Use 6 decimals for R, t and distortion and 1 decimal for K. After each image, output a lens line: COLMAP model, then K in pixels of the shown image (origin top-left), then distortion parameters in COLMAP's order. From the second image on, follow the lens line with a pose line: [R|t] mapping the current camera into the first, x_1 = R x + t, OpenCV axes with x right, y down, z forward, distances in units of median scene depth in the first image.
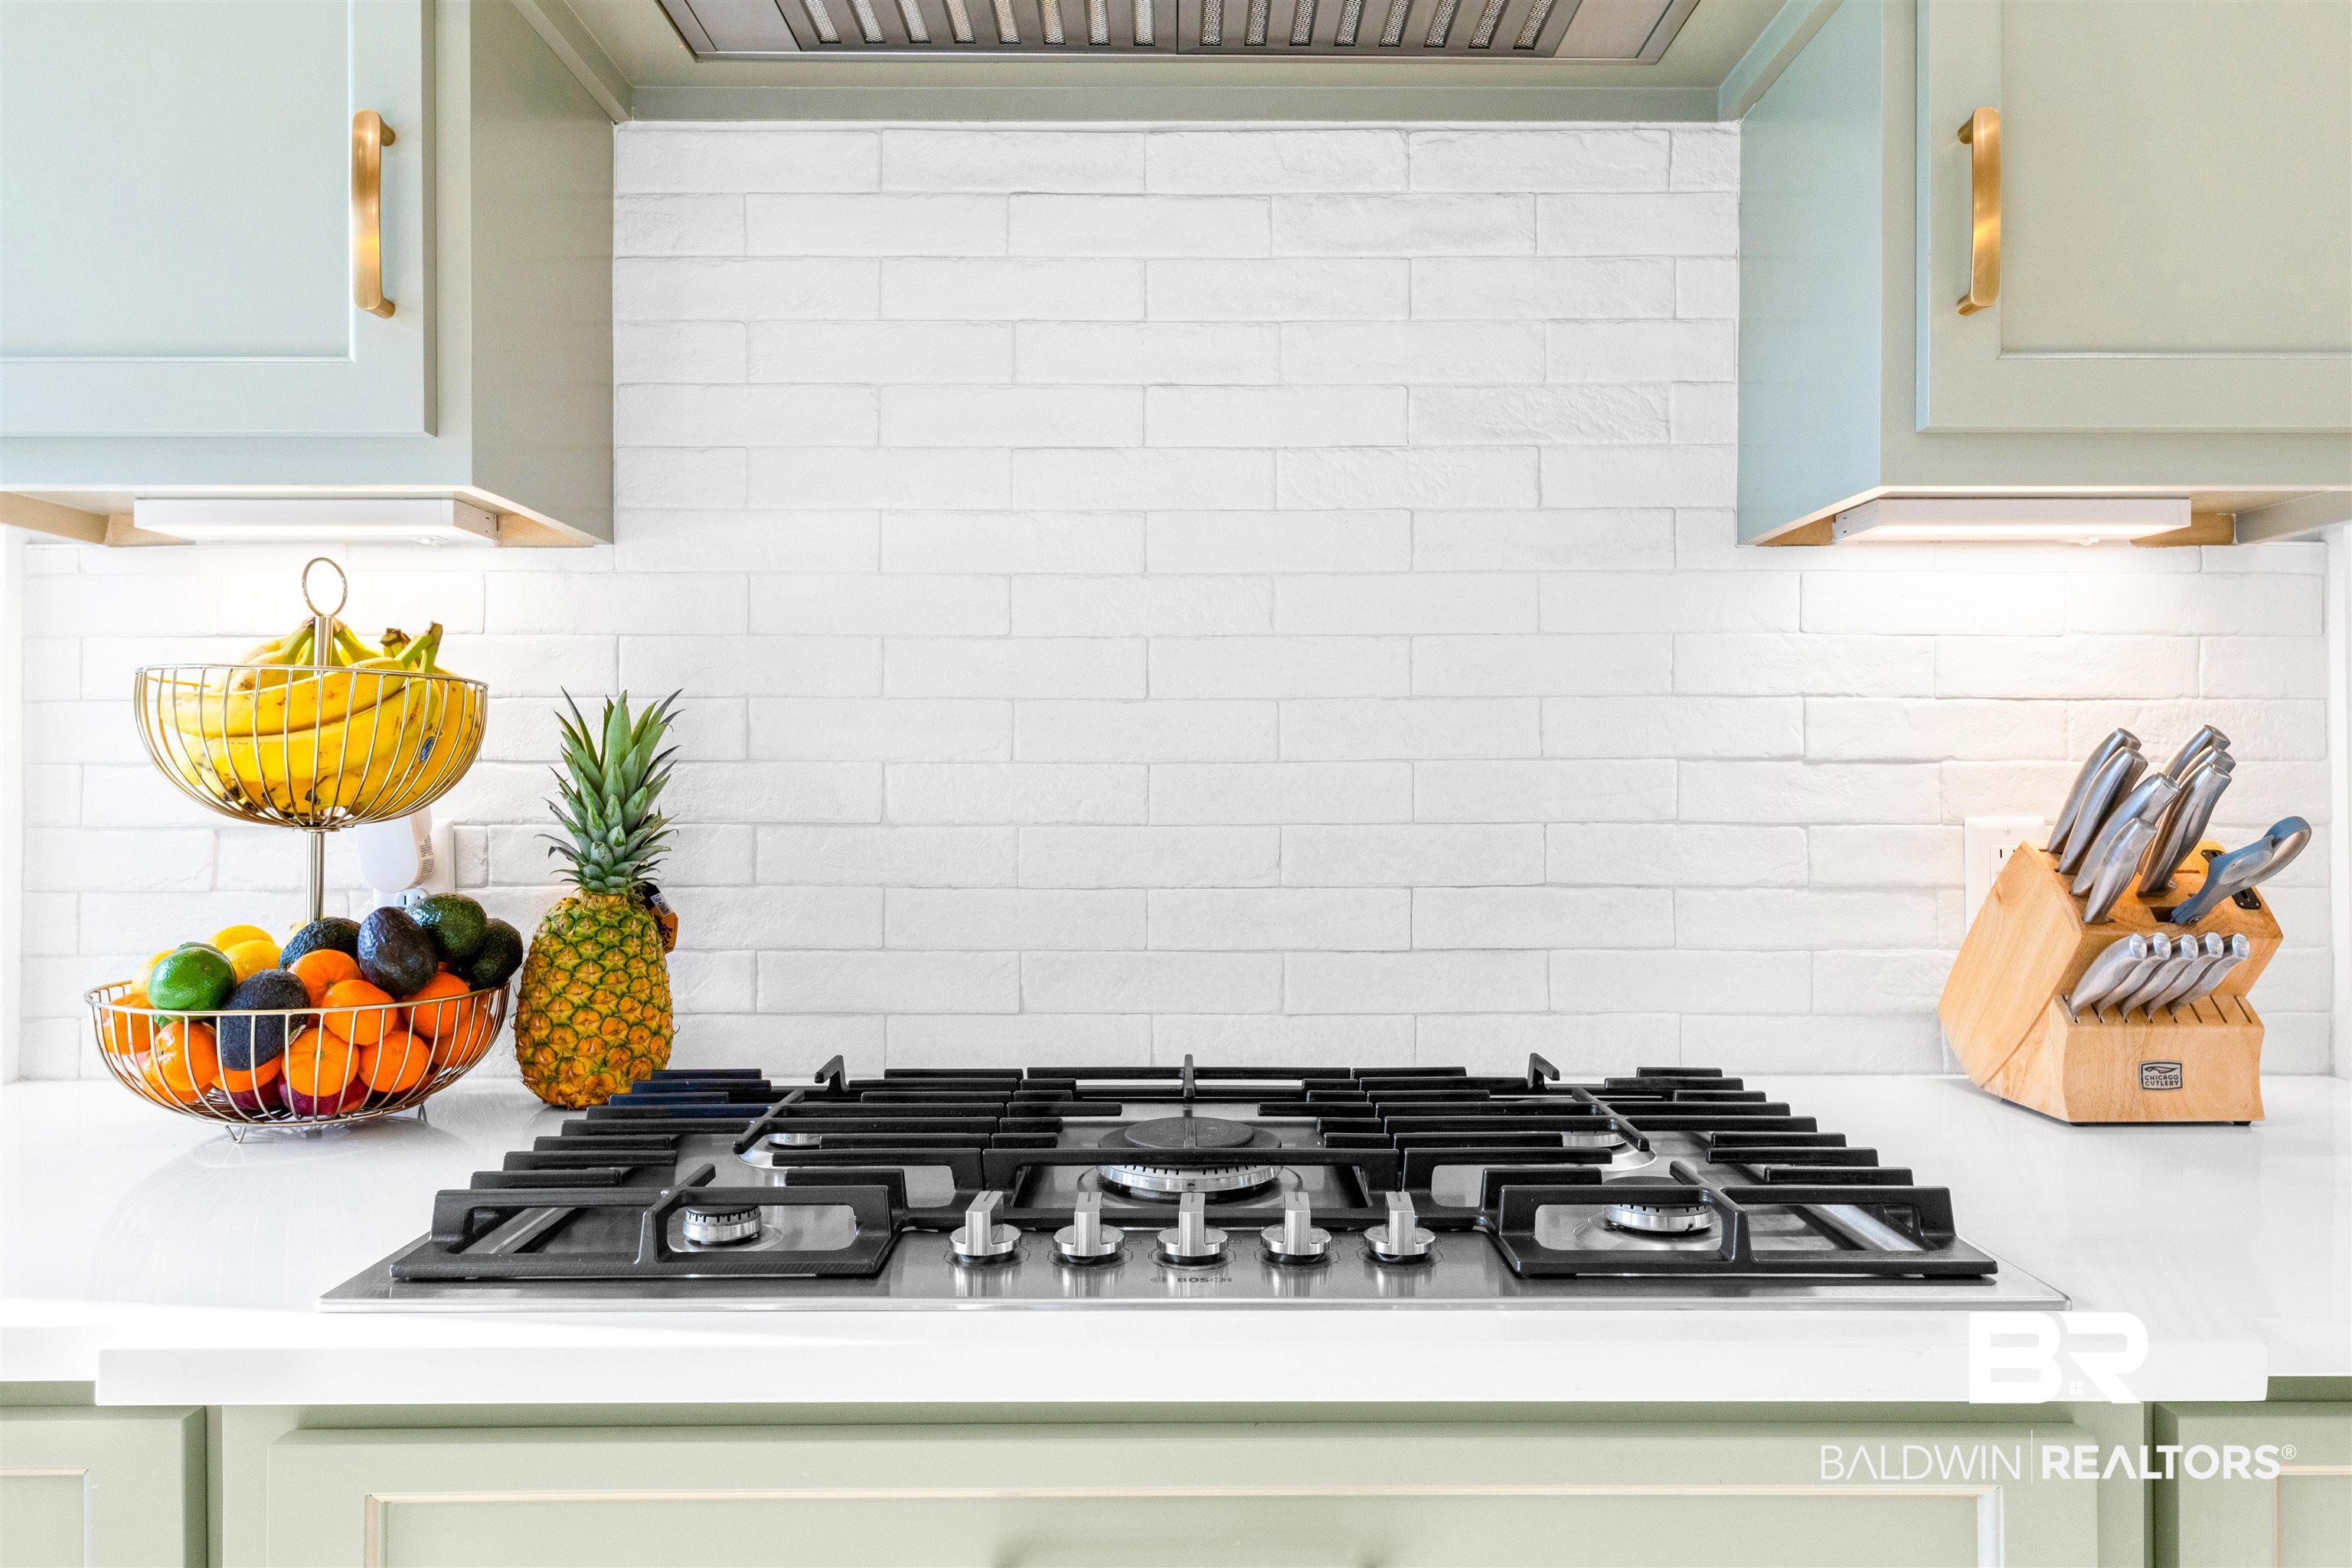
lens RADIAL K [[1519.2, 0, 1179.6], [0, 1519.2, 764.4], [0, 0, 1]] dist [0.005540, 0.002233]
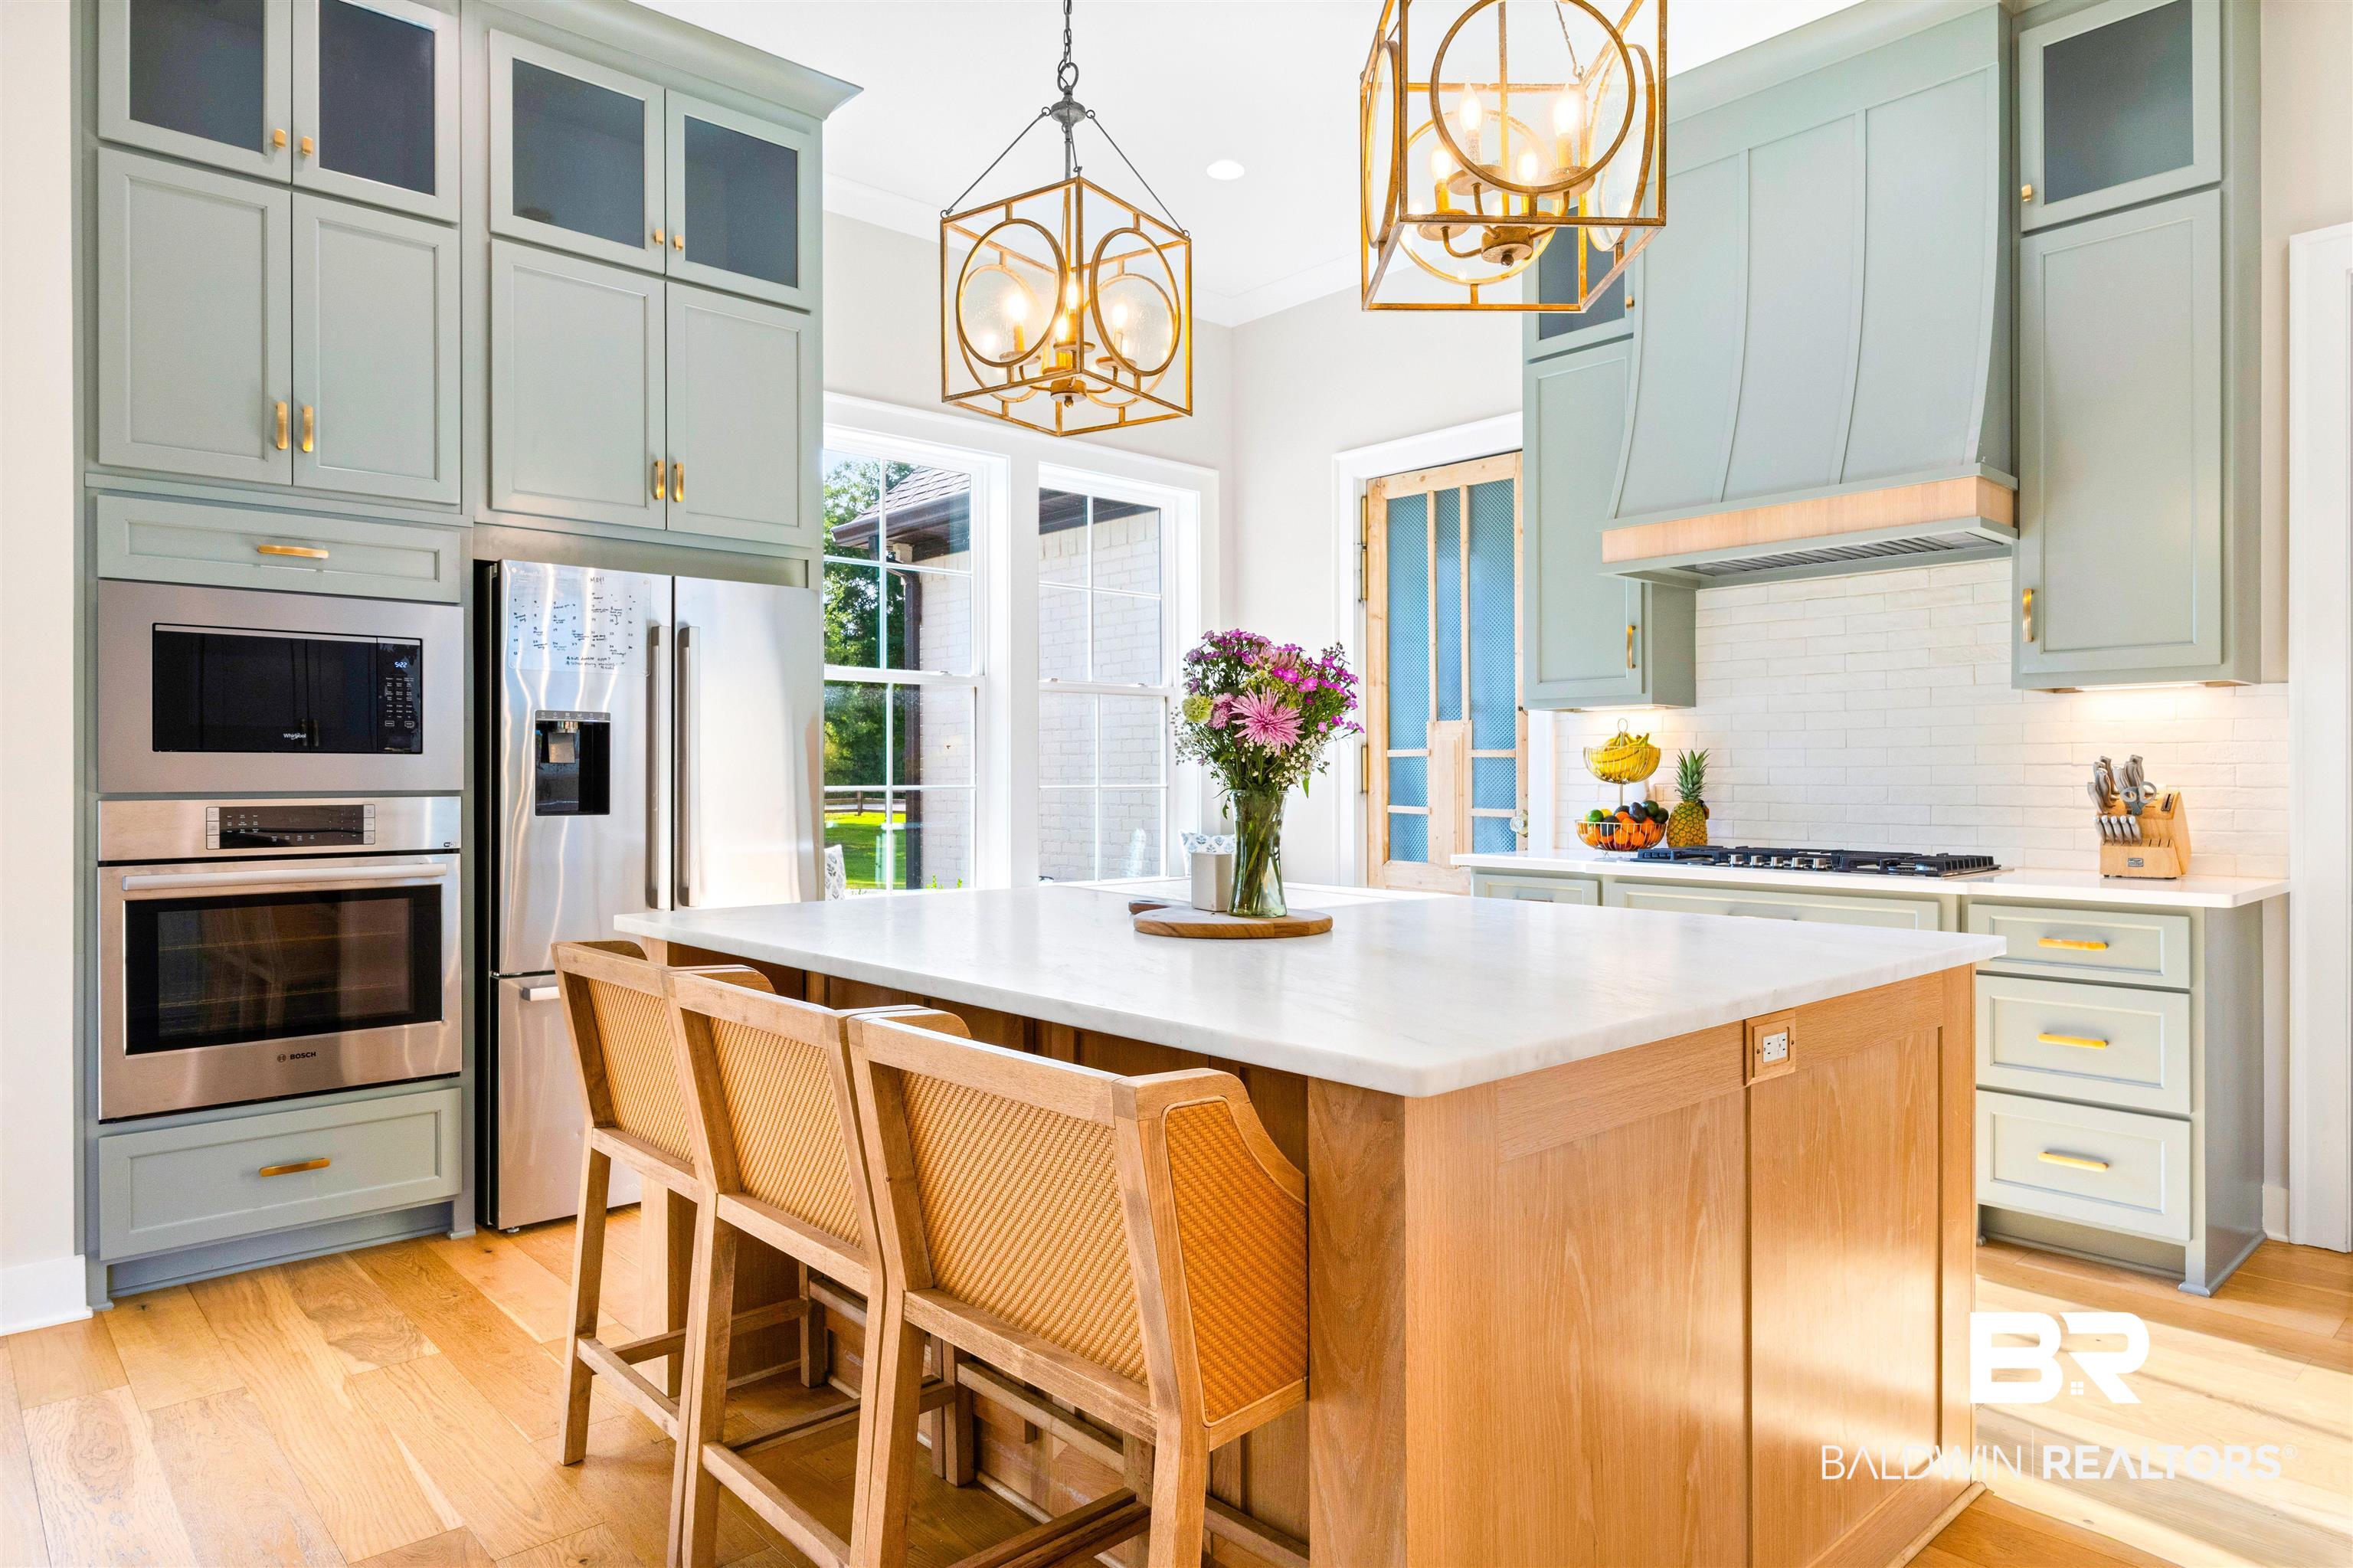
lens RADIAL K [[1394.0, 0, 1176.5], [0, 1394.0, 784.0], [0, 0, 1]] dist [-0.001402, -0.000246]
pose [[0.664718, 0.004072, -0.747083, 1.493122], [0.007849, 0.999892, 0.012434, -0.015009], [0.747053, -0.014129, 0.664614, -2.474708]]
